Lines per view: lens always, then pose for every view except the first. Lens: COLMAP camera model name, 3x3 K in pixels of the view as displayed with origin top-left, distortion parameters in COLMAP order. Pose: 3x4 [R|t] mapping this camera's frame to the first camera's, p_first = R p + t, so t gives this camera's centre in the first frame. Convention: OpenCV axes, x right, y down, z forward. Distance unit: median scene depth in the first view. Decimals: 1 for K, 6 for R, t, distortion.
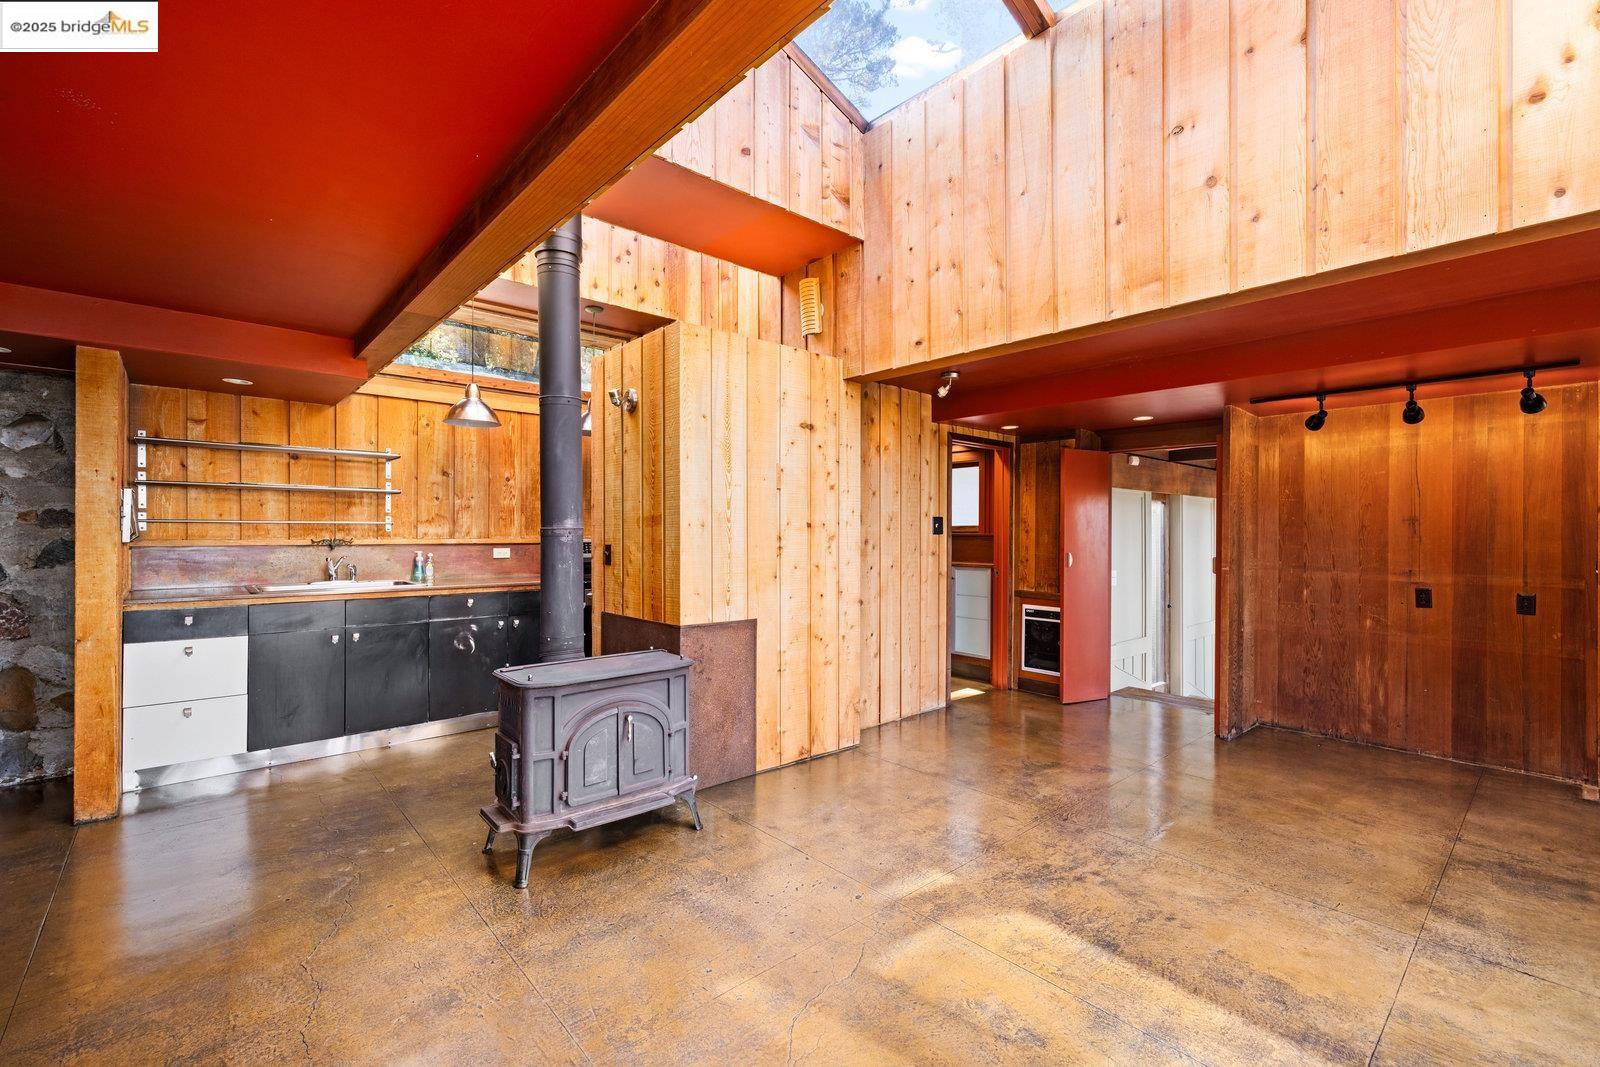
lens RADIAL K [[678.5, 0, 799.8], [0, 678.5, 529.2], [0, 0, 1]] dist [-0.000455, -0.000040]
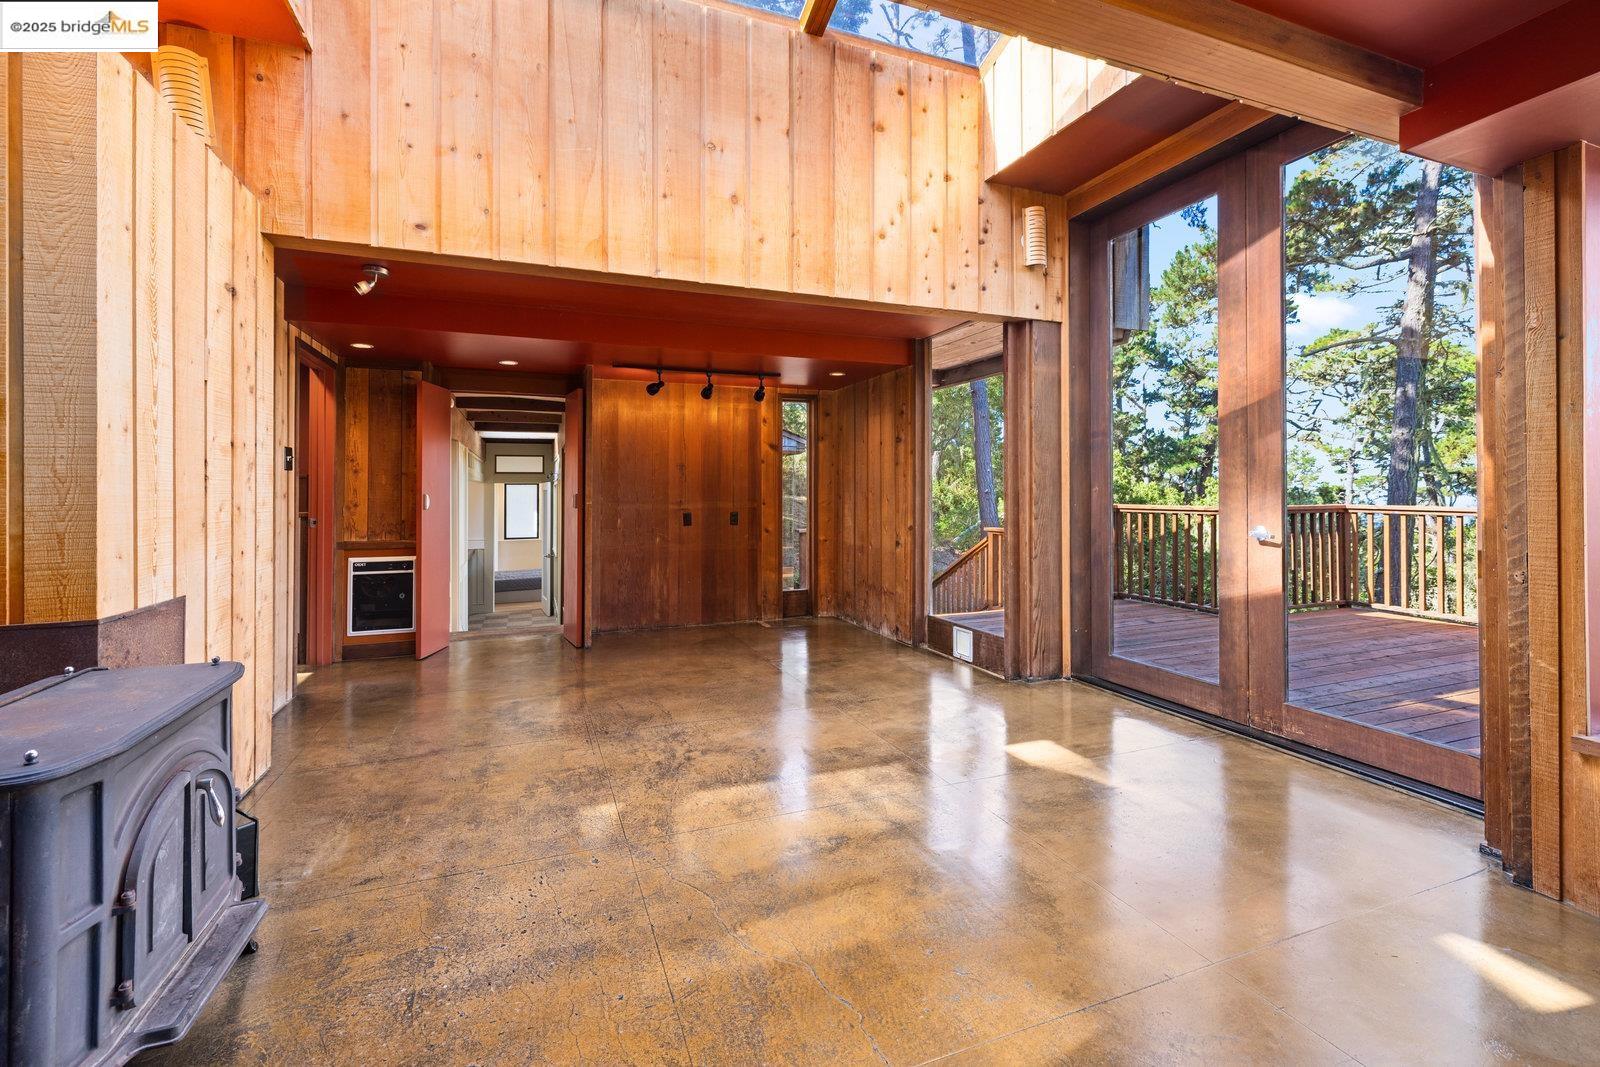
lens RADIAL K [[686.4, 0, 796.2], [0, 686.4, 485.8], [0, 0, 1]] dist [-0.001052, -0.000045]
pose [[0.356437, 0.002245, 0.934317, -0.423699], [0.000454, 0.999997, -0.002576, 0.037416], [-0.934319, 0.001343, 0.356435, 0.284139]]
